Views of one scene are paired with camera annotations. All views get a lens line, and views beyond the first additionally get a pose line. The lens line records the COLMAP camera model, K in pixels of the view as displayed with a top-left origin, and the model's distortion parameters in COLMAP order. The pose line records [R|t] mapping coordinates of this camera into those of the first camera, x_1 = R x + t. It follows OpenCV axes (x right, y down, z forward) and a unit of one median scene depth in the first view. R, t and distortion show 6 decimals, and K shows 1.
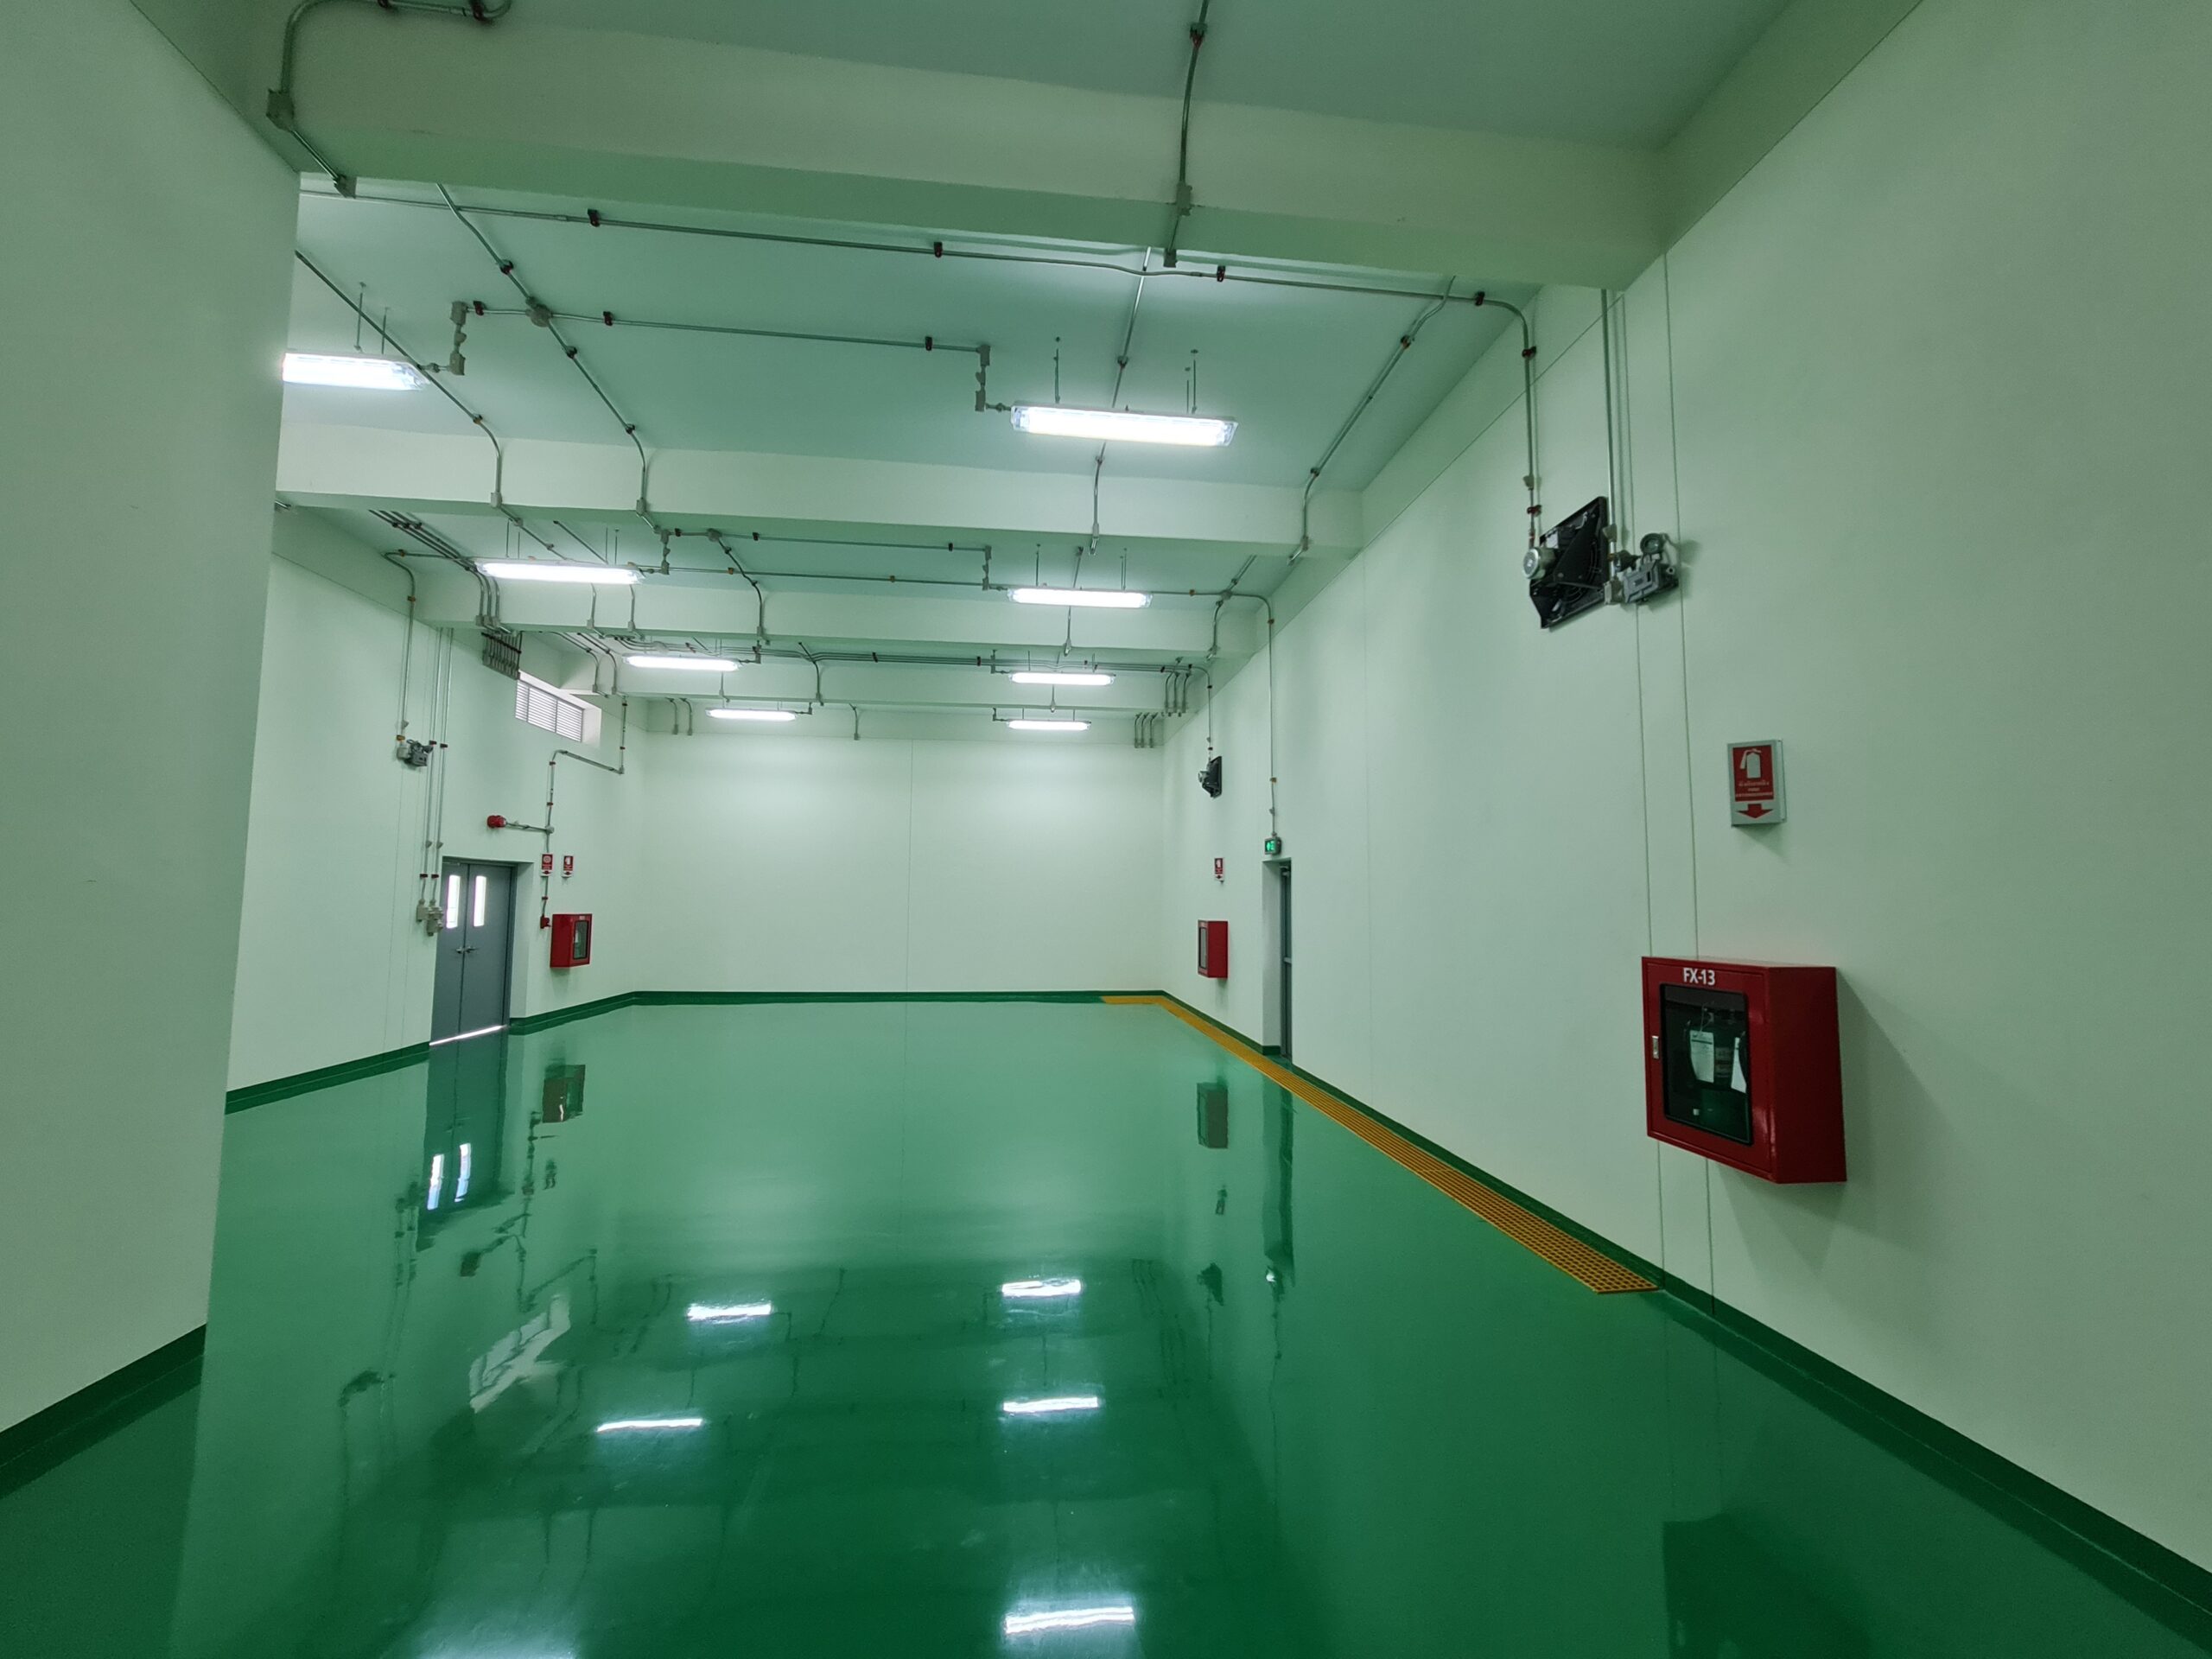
lens RADIAL K [[883.2, 0, 1106.0], [0, 883.2, 829.5], [0, 0, 1]] dist [0.000805, 0.000084]
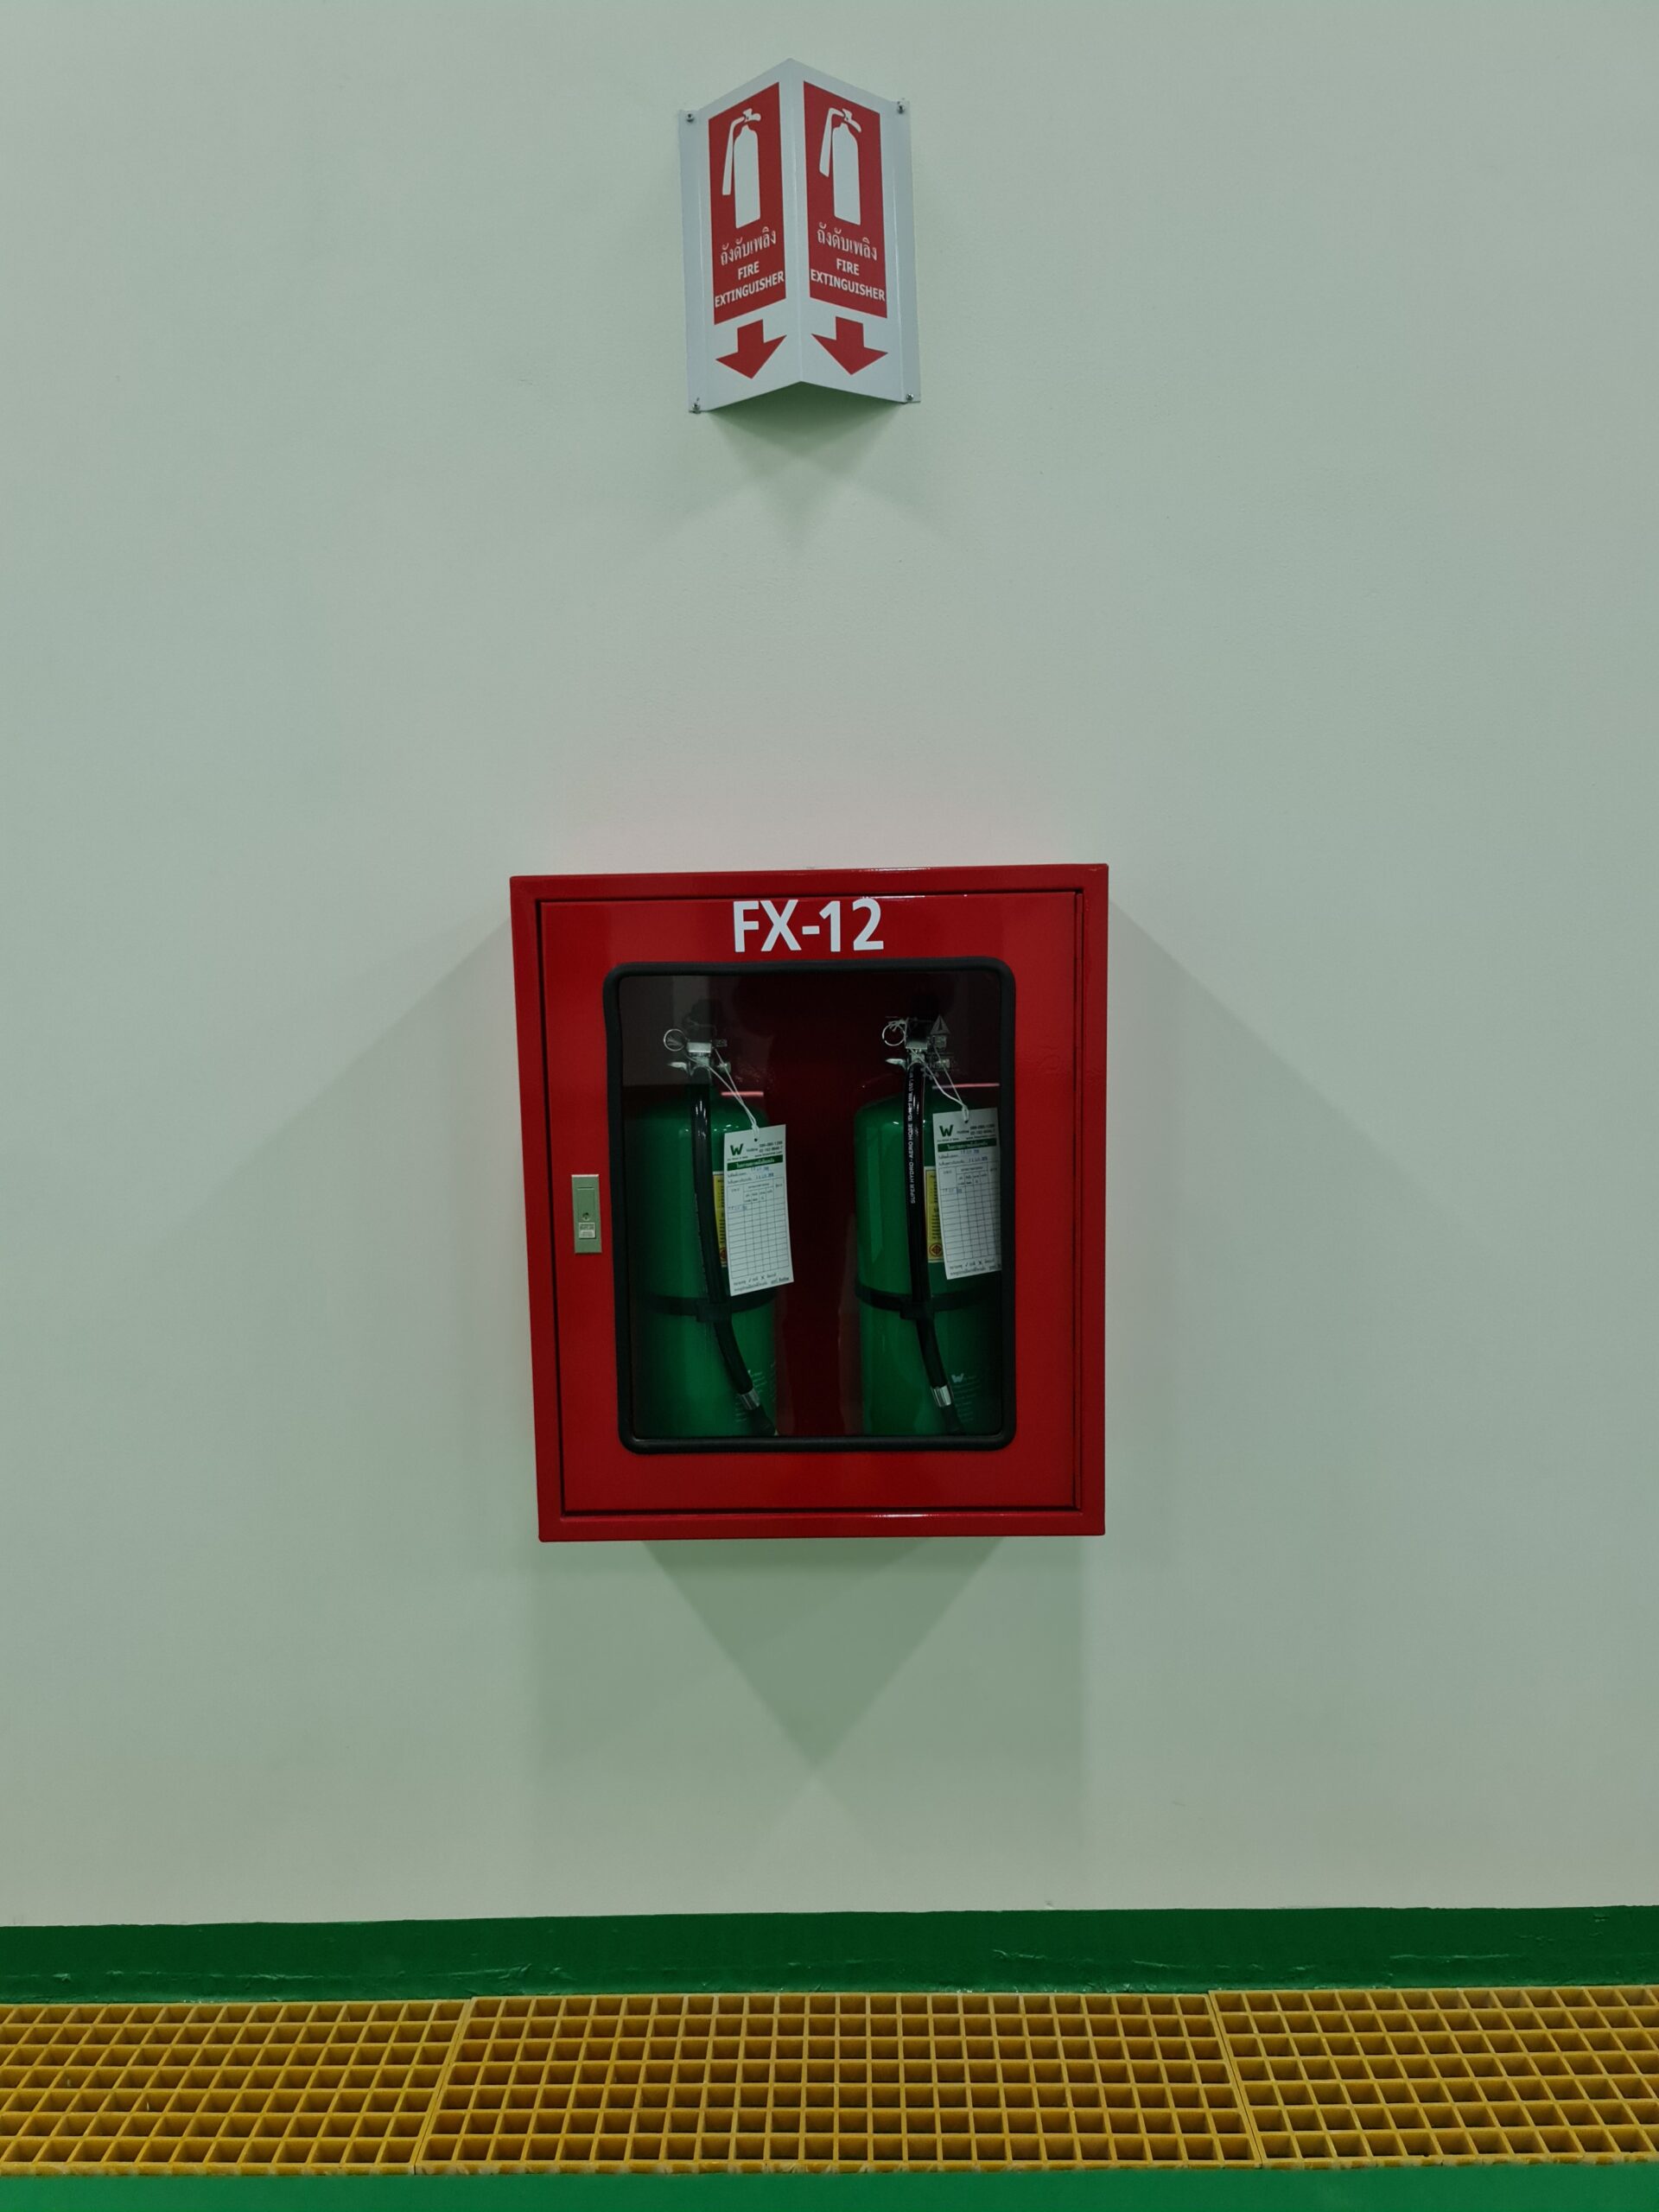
lens RADIAL K [[1635.7, 0, 829.5], [0, 1635.7, 1106.0], [0, 0, 1]] dist [0.009795, 0.002182]
pose [[0.132363, -0.160140, 0.978179, 0.166998], [-0.062687, 0.983535, 0.169500, 0.133022], [-0.989217, -0.083755, 0.120145, 0.916789]]
